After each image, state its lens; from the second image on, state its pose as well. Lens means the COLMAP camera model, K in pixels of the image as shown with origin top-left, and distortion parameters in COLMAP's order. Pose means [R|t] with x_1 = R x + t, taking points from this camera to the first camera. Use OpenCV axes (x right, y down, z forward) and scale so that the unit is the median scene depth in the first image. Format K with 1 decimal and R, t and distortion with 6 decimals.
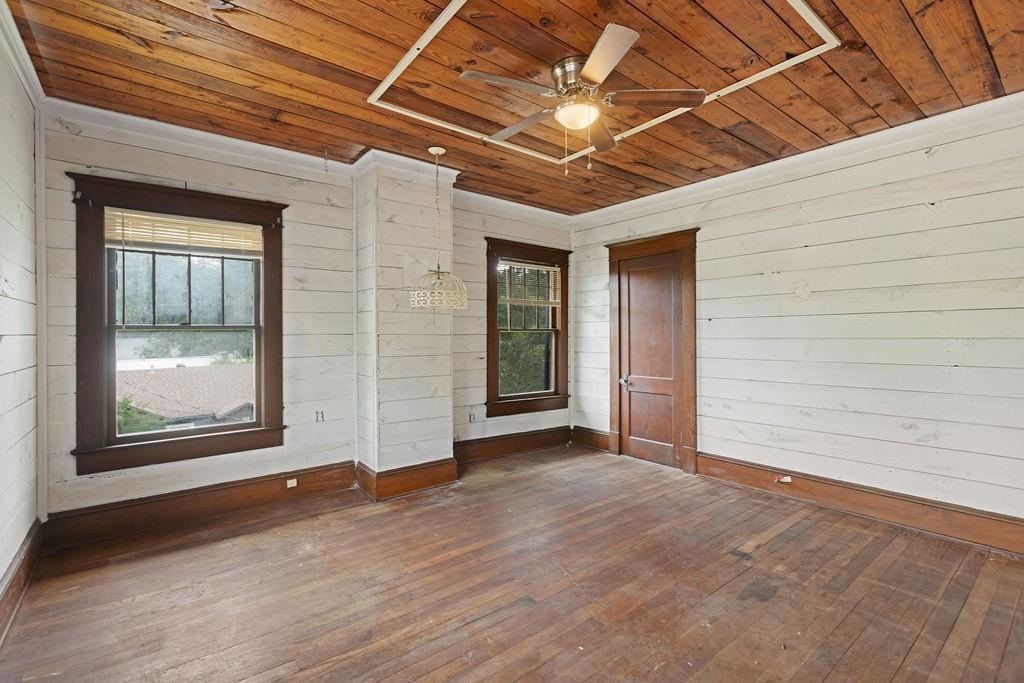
lens RADIAL K [[461.2, 0, 514.3], [0, 461.2, 333.2], [0, 0, 1]] dist [-0.000823, 0.002300]
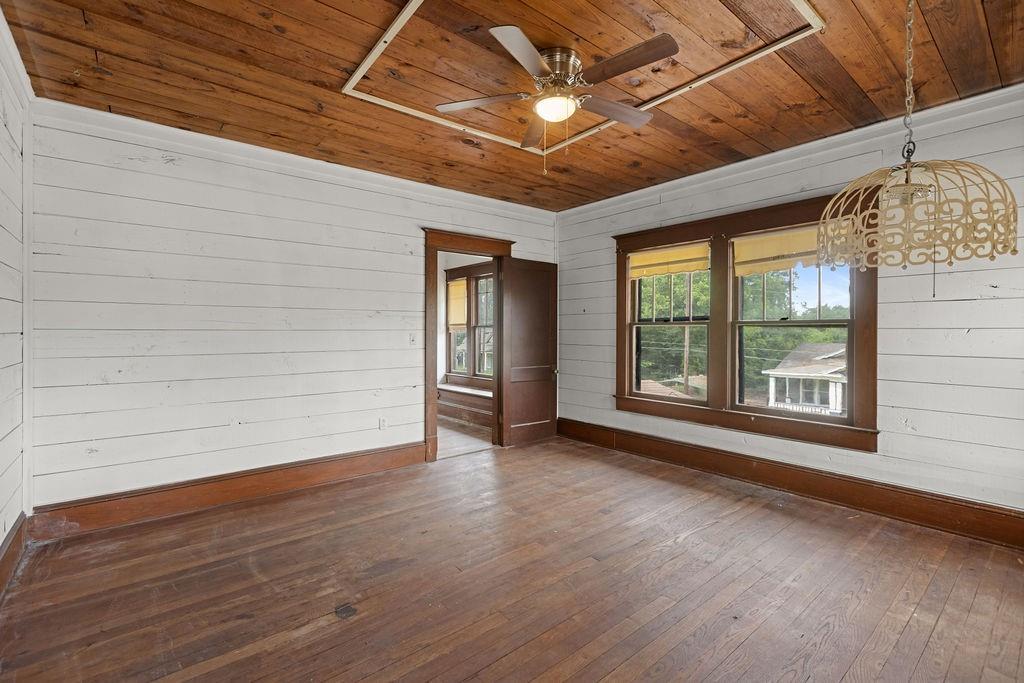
lens RADIAL K [[461.2, 0, 511.1], [0, 461.2, 340.1], [0, 0, 1]] dist [-0.000823, 0.002300]
pose [[-0.999790, -0.000357, -0.020490, 0.234131], [-0.000597, 0.999931, 0.011705, 0.014691], [0.020485, 0.011715, -0.999722, 1.828014]]
